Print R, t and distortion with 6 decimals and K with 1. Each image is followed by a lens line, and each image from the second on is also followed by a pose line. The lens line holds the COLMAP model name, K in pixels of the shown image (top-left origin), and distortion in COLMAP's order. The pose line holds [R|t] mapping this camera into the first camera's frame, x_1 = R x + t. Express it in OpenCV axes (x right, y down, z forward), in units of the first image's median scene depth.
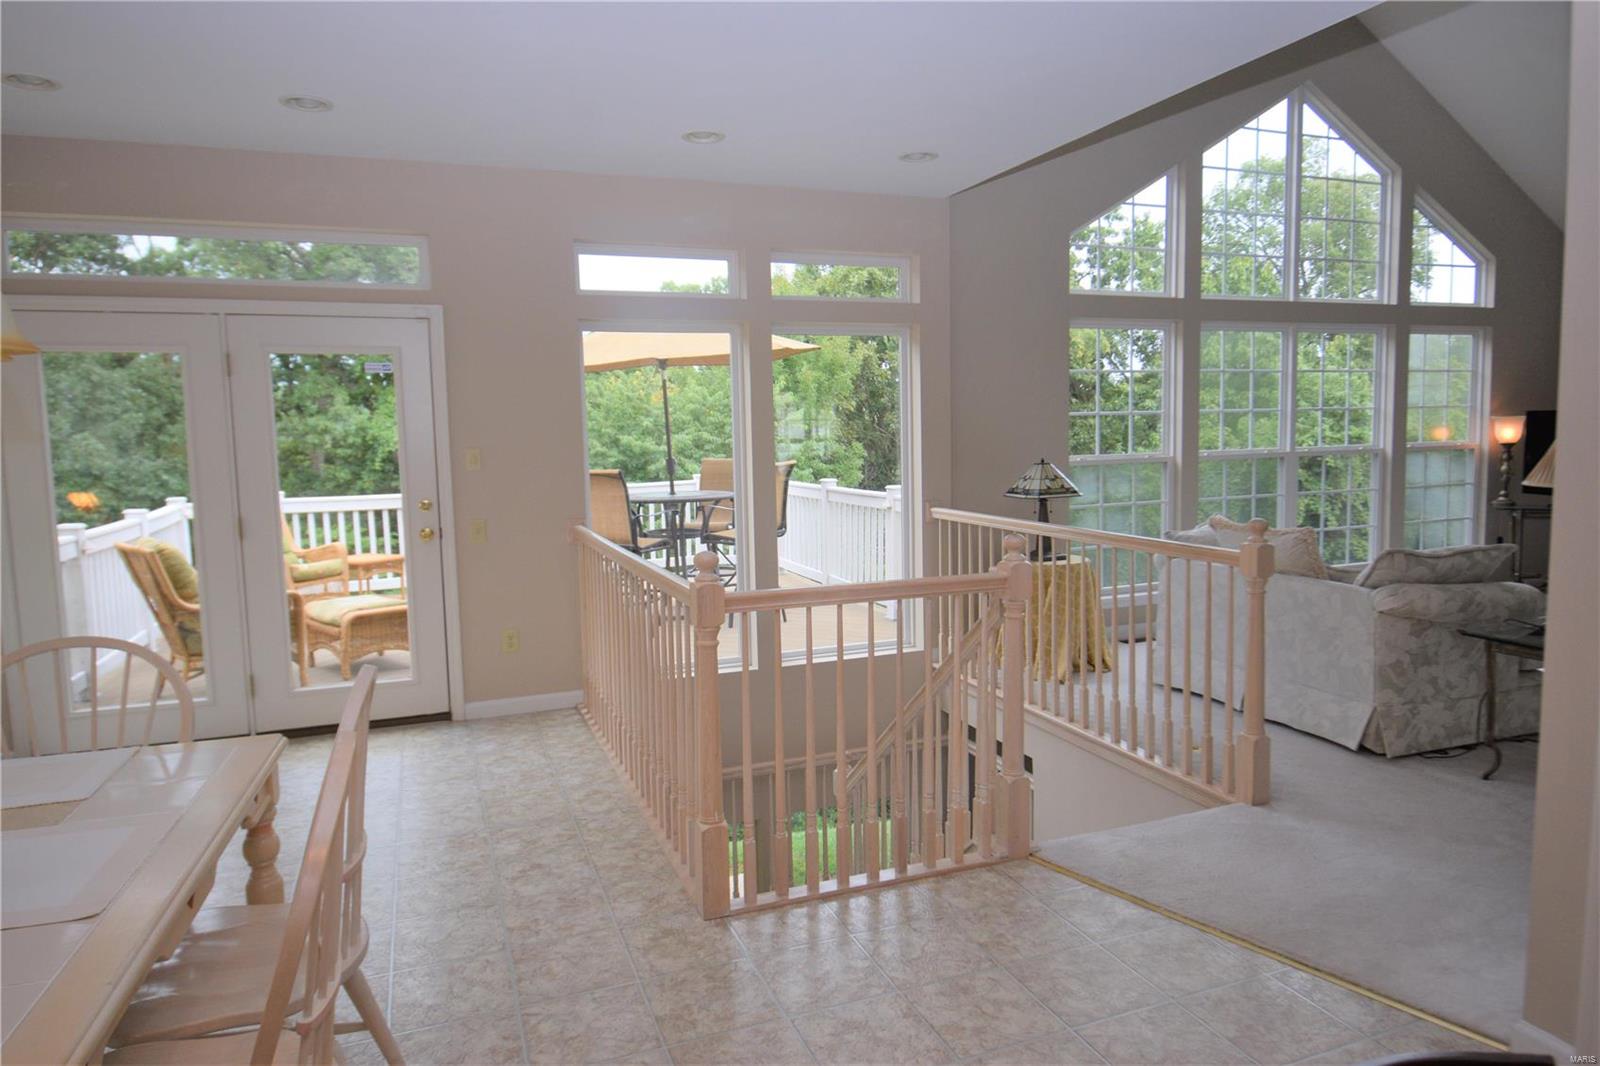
lens RADIAL K [[987.3, 0, 810.4], [0, 987.3, 529.8], [0, 0, 1]] dist [0.014644, -0.029426]
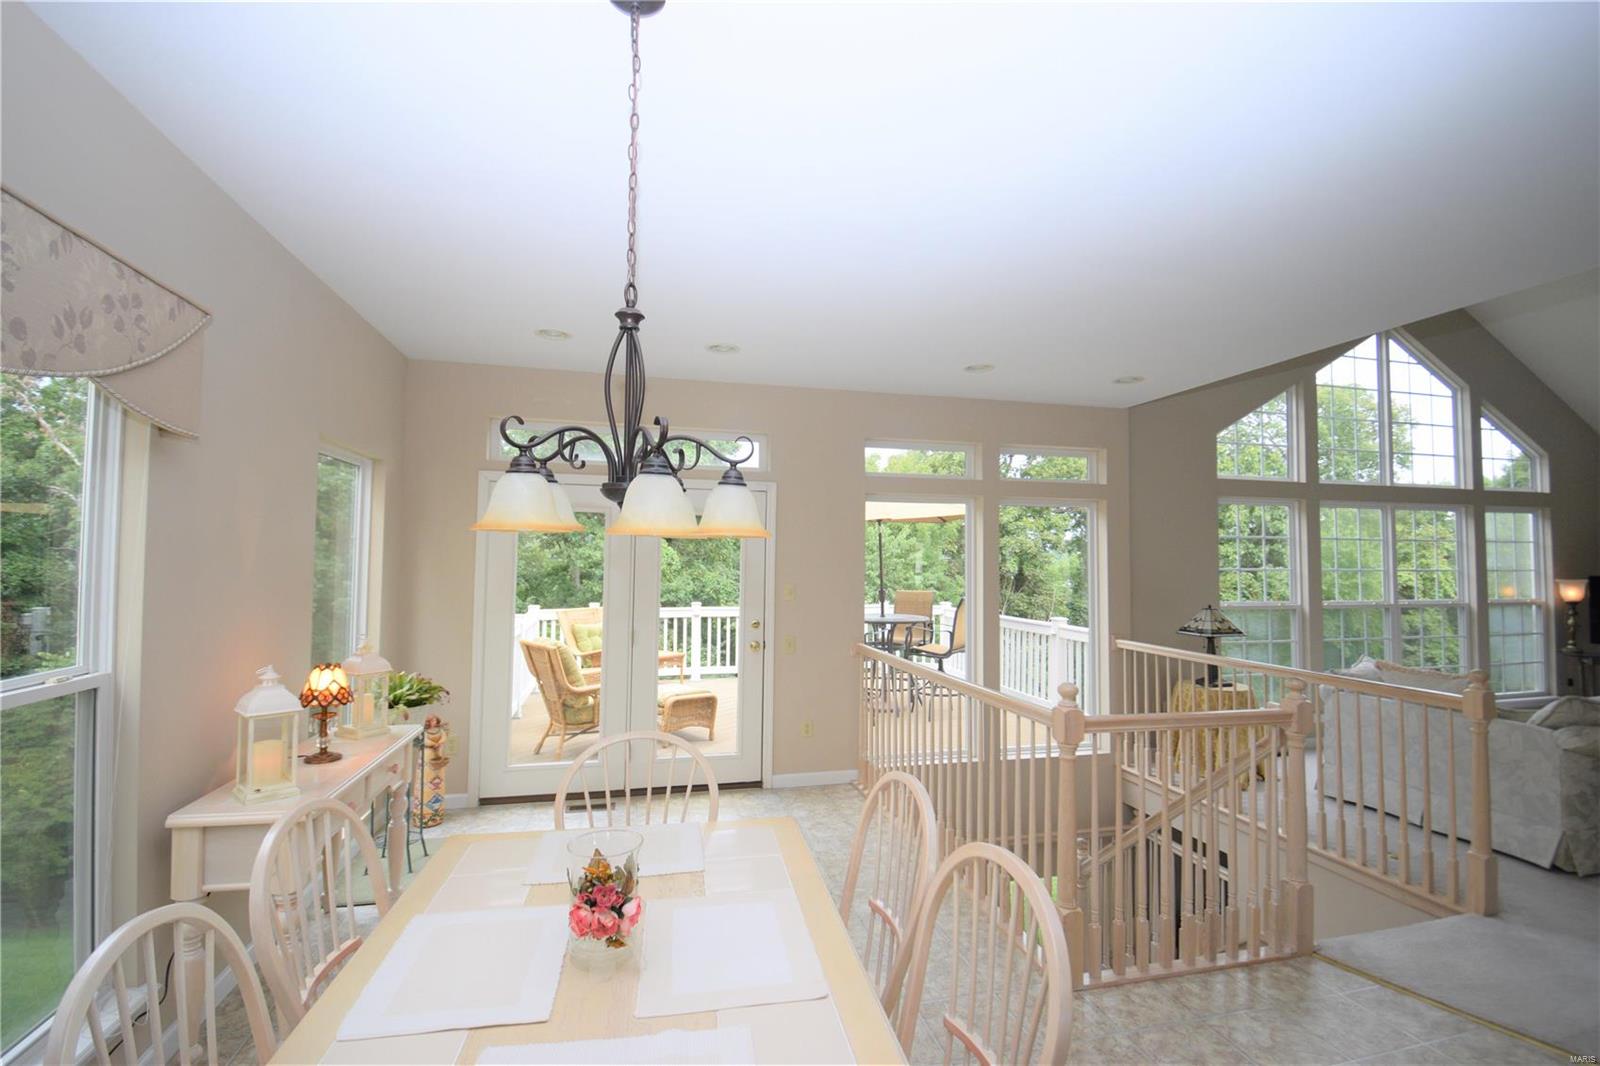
lens RADIAL K [[717.7, 0, 807.7], [0, 717.7, 530.3], [0, 0, 1]] dist [0.018629, -0.023181]
pose [[0.991750, 0.024535, -0.125818, -0.166983], [-0.042244, 0.989238, -0.140084, -0.014834], [0.121027, 0.144243, 0.982113, 0.006374]]
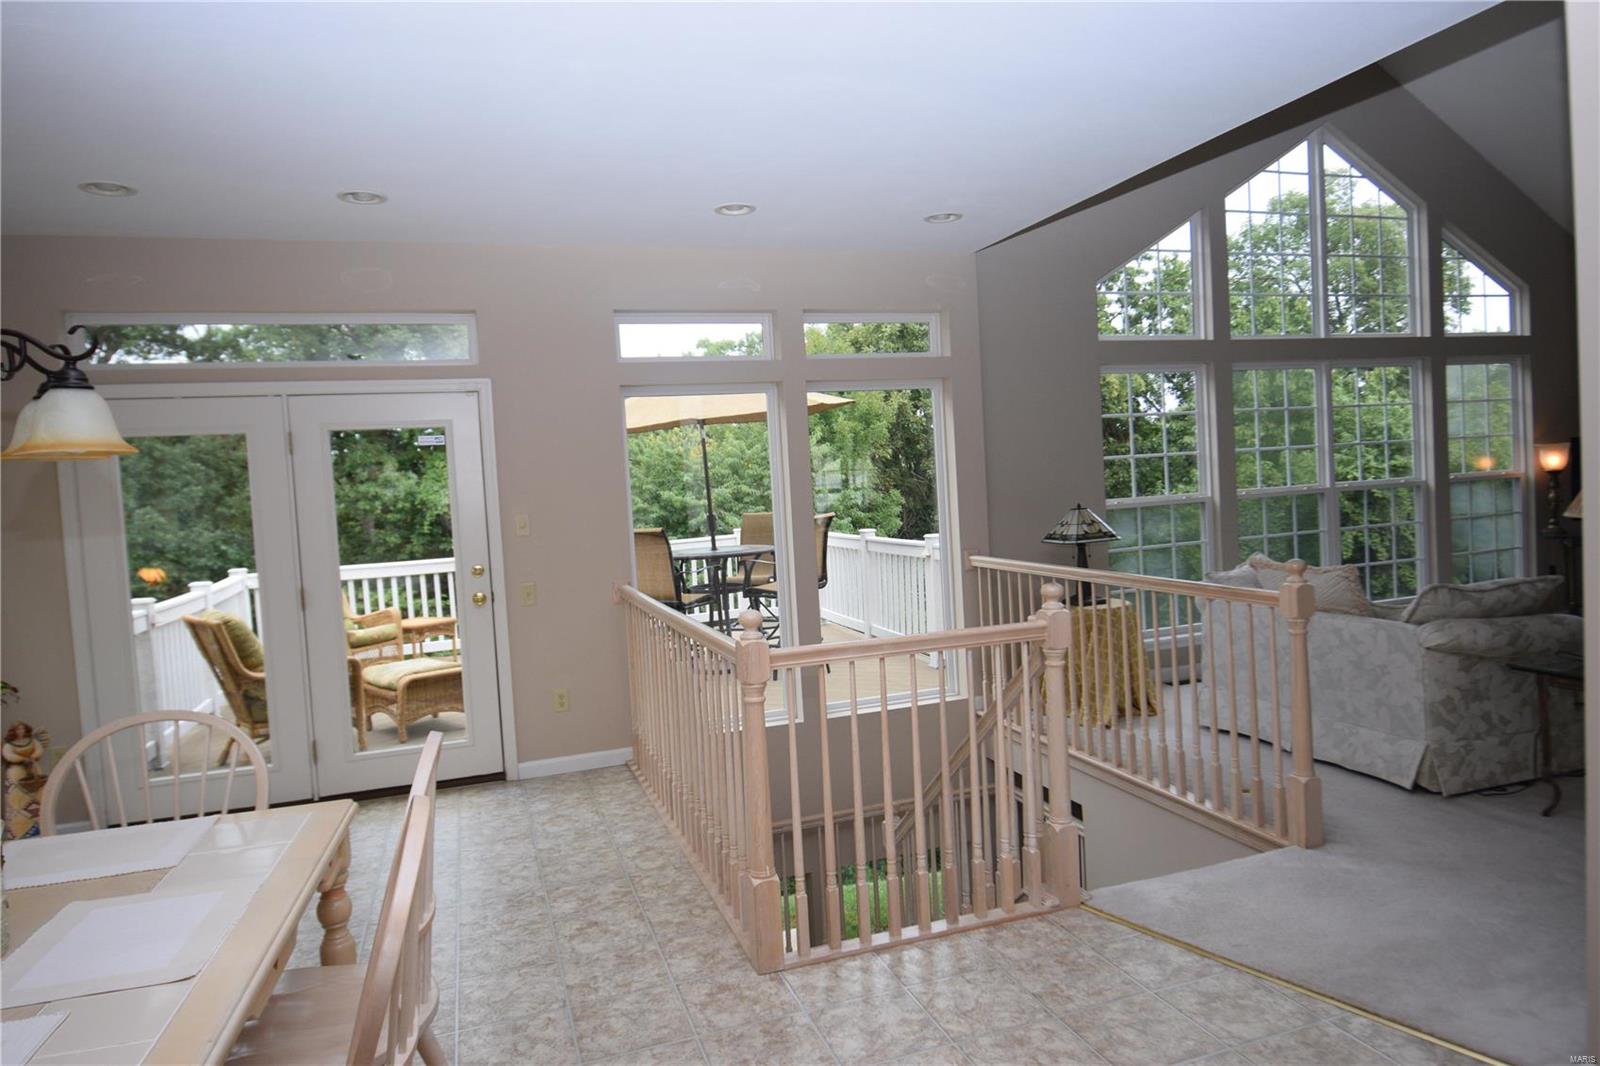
lens RADIAL K [[987.3, 0, 810.4], [0, 987.3, 529.8], [0, 0, 1]] dist [0.014644, -0.029426]
pose [[0.998645, -0.033716, -0.039631, 0.000395], [0.031763, 0.998297, -0.048924, -0.004961], [0.041213, 0.047599, 0.998016, -0.016606]]
